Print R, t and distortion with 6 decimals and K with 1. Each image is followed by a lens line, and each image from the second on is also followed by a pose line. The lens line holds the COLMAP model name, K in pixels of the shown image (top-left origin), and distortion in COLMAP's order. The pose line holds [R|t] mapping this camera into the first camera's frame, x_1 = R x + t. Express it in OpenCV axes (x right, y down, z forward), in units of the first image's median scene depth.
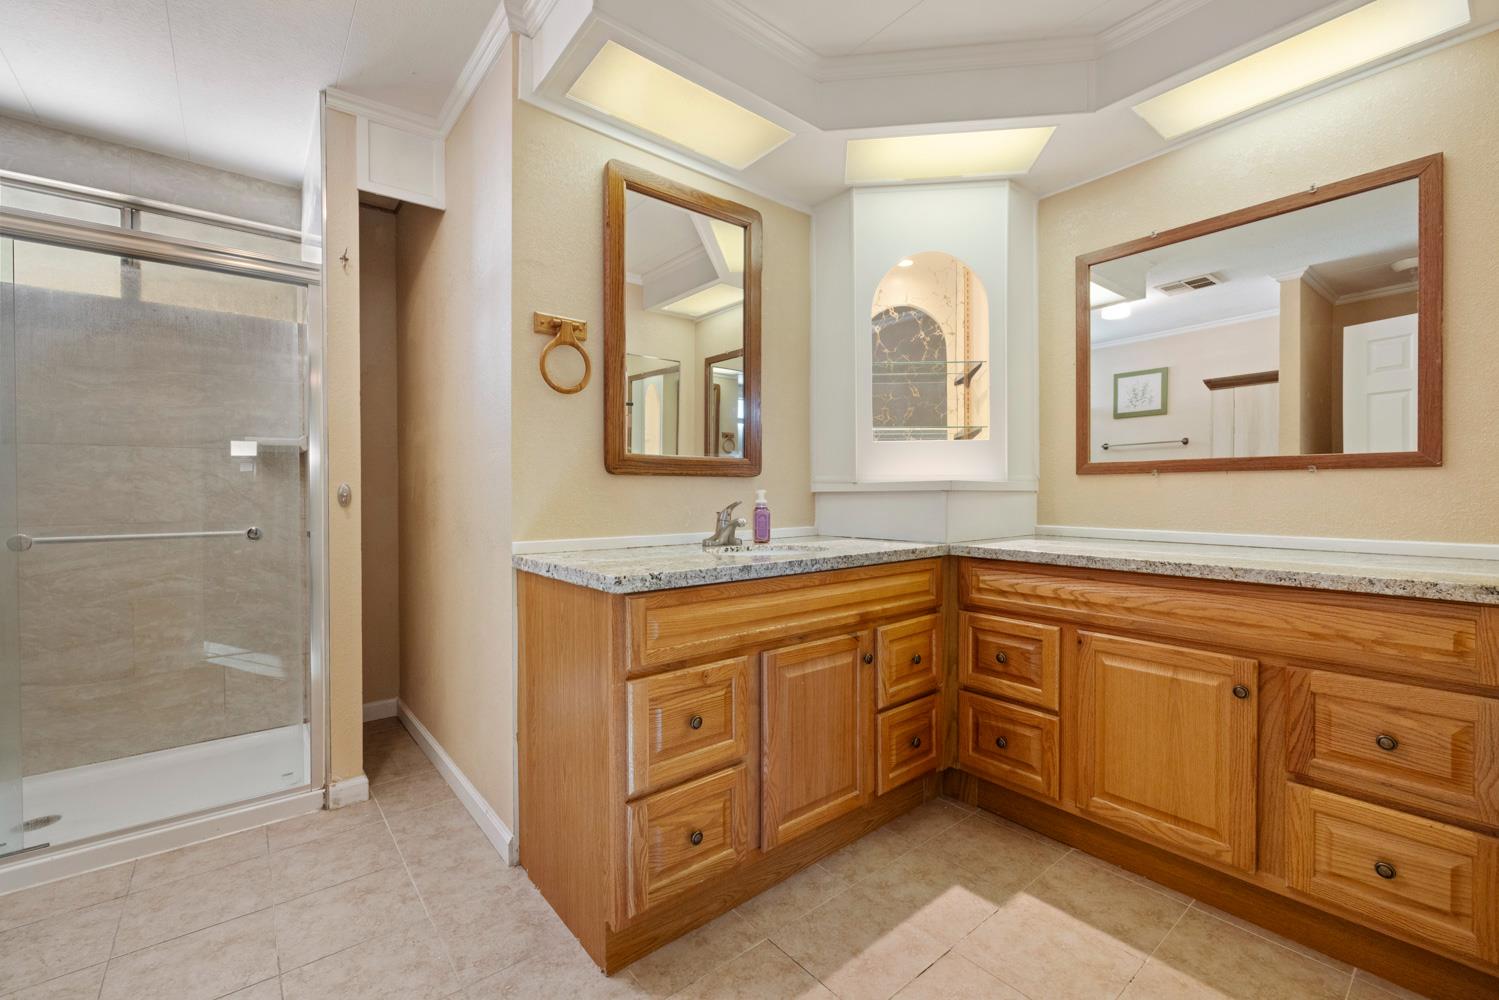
lens RADIAL K [[634.7, 0, 749.7], [0, 634.7, 494.8], [0, 0, 1]] dist [-0.000925, 0.000579]
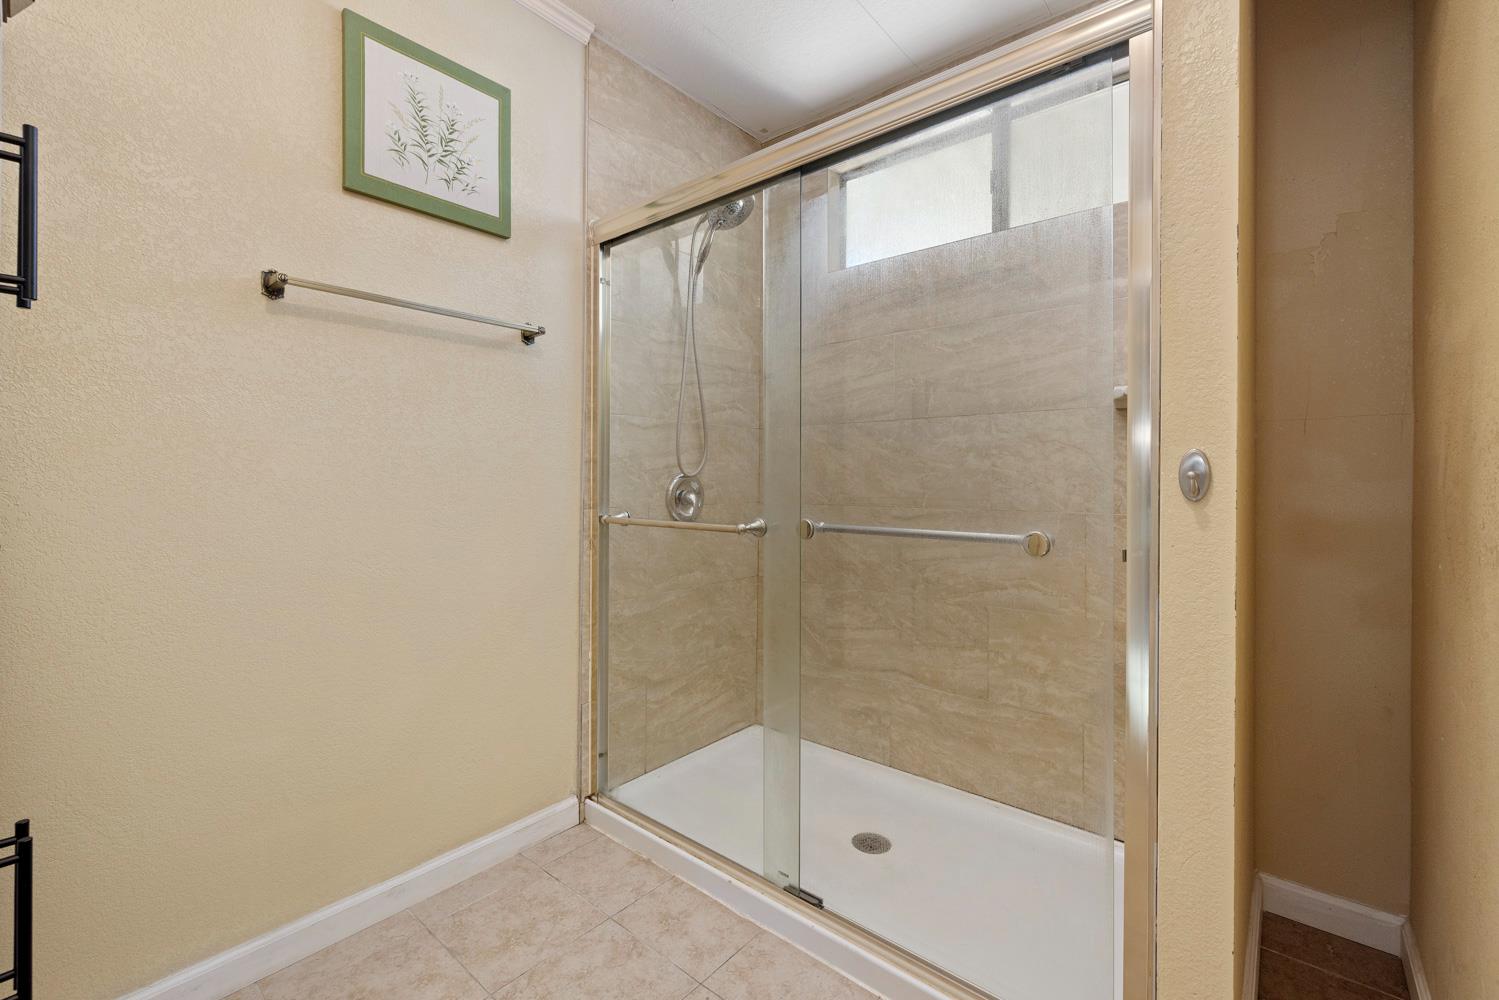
lens RADIAL K [[634.7, 0, 745.1], [0, 634.7, 479.5], [0, 0, 1]] dist [-0.000925, 0.000579]
pose [[0.179881, 0.010407, -0.983633, -0.236465], [-0.013427, 0.999877, 0.008123, 0.004116], [0.983597, 0.011746, 0.179999, 0.548707]]
